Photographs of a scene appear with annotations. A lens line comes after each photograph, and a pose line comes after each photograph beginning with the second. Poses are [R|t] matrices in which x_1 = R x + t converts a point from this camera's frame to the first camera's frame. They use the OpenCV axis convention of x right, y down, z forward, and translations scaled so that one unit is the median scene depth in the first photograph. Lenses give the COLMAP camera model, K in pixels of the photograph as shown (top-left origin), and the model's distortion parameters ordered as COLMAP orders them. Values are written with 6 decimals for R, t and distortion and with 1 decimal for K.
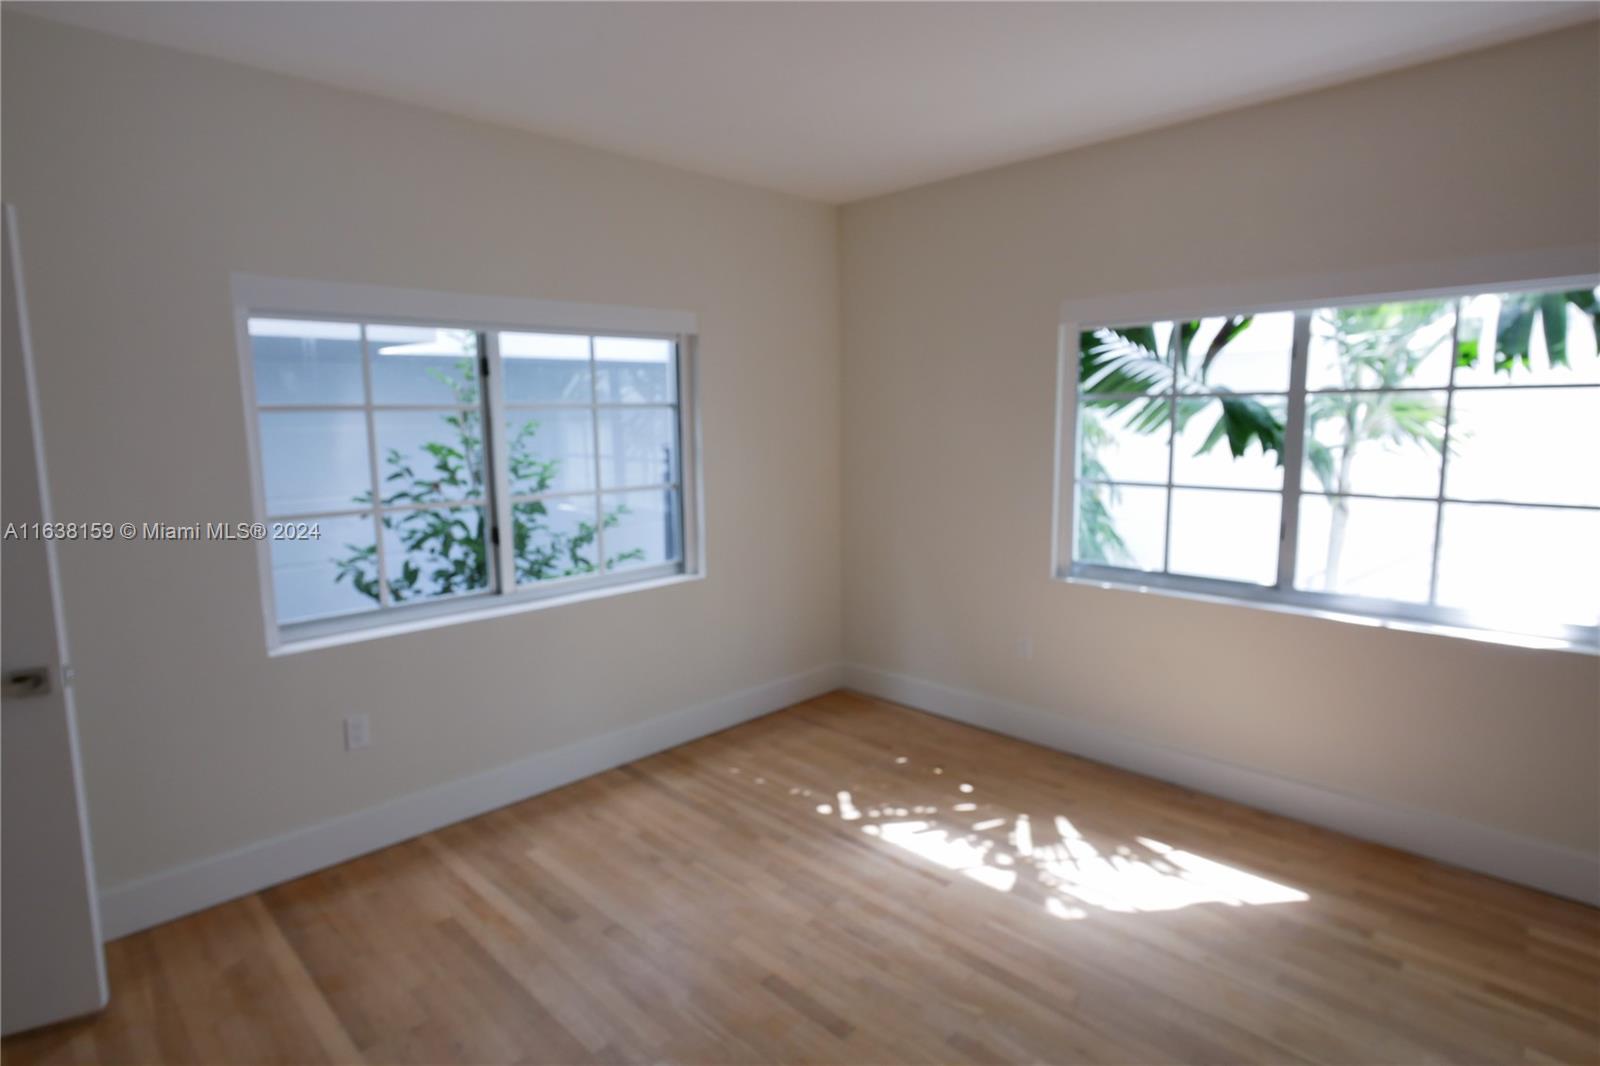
lens RADIAL K [[866.7, 0, 800.8], [0, 866.7, 526.7], [0, 0, 1]] dist [0.000665, -0.000881]
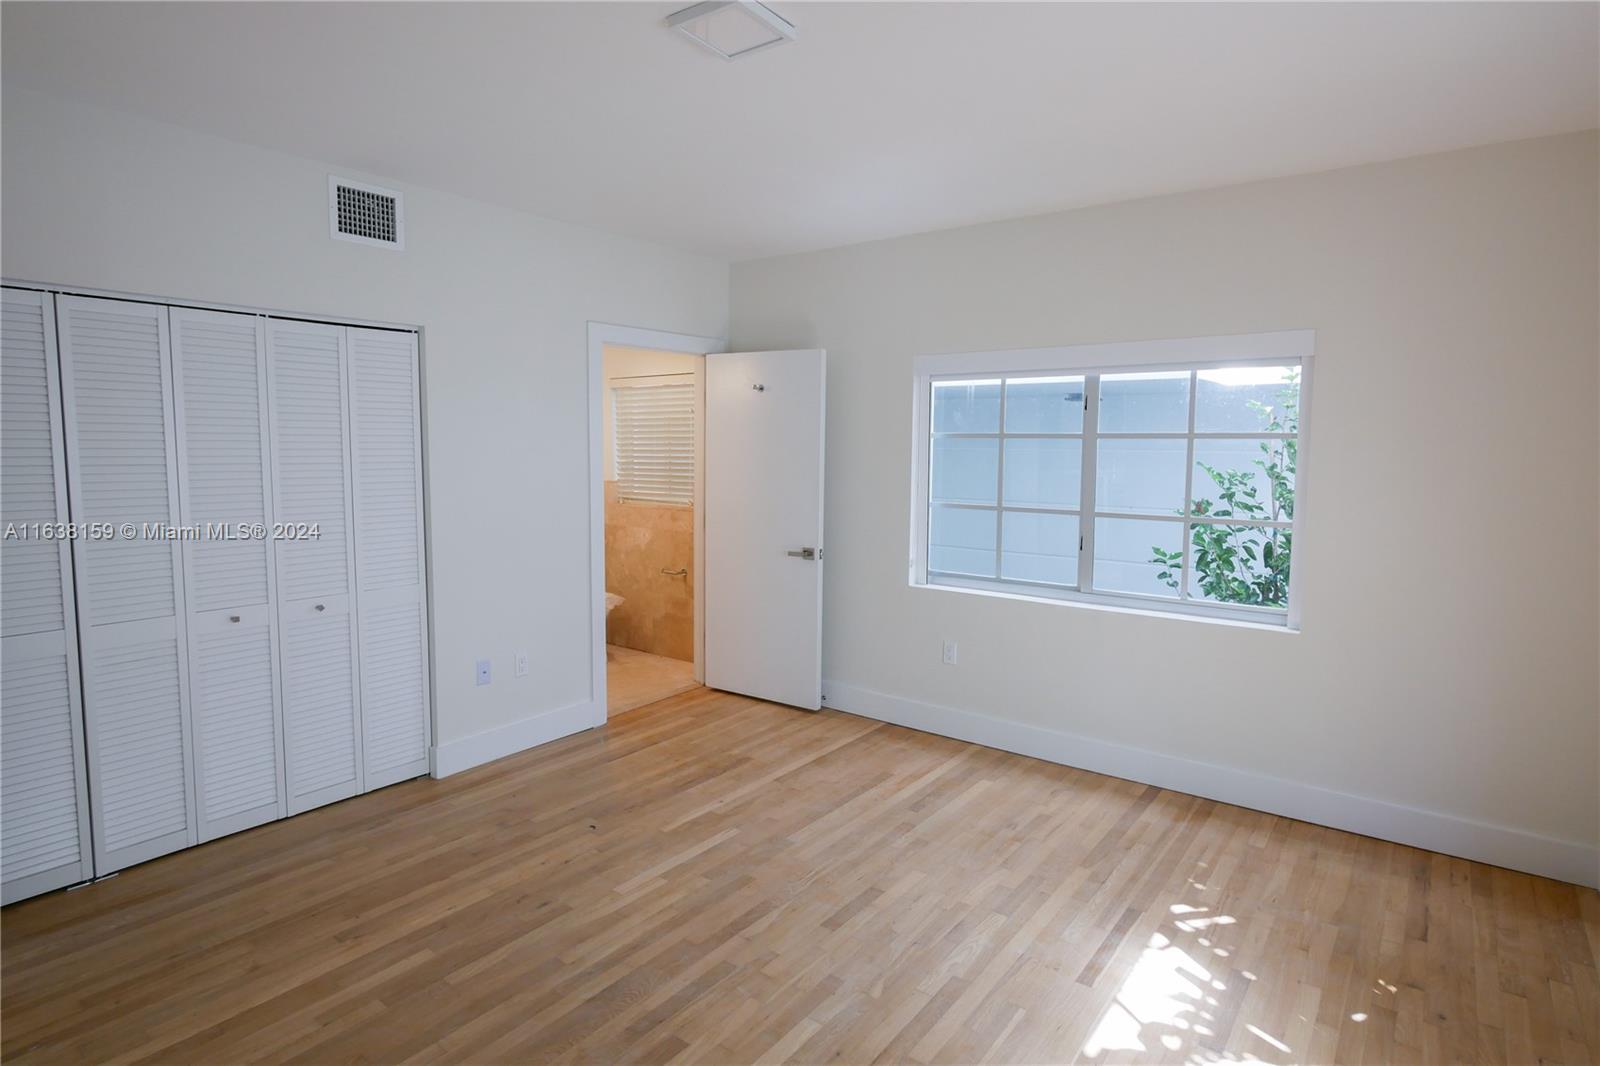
lens RADIAL K [[866.7, 0, 800.6], [0, 866.7, 533.3], [0, 0, 1]] dist [0.000665, -0.000881]
pose [[0.137876, 0.125304, -0.982491, 0.895106], [-0.141068, 0.984336, 0.105743, -0.087000], [0.980352, 0.124018, 0.153393, 0.500343]]
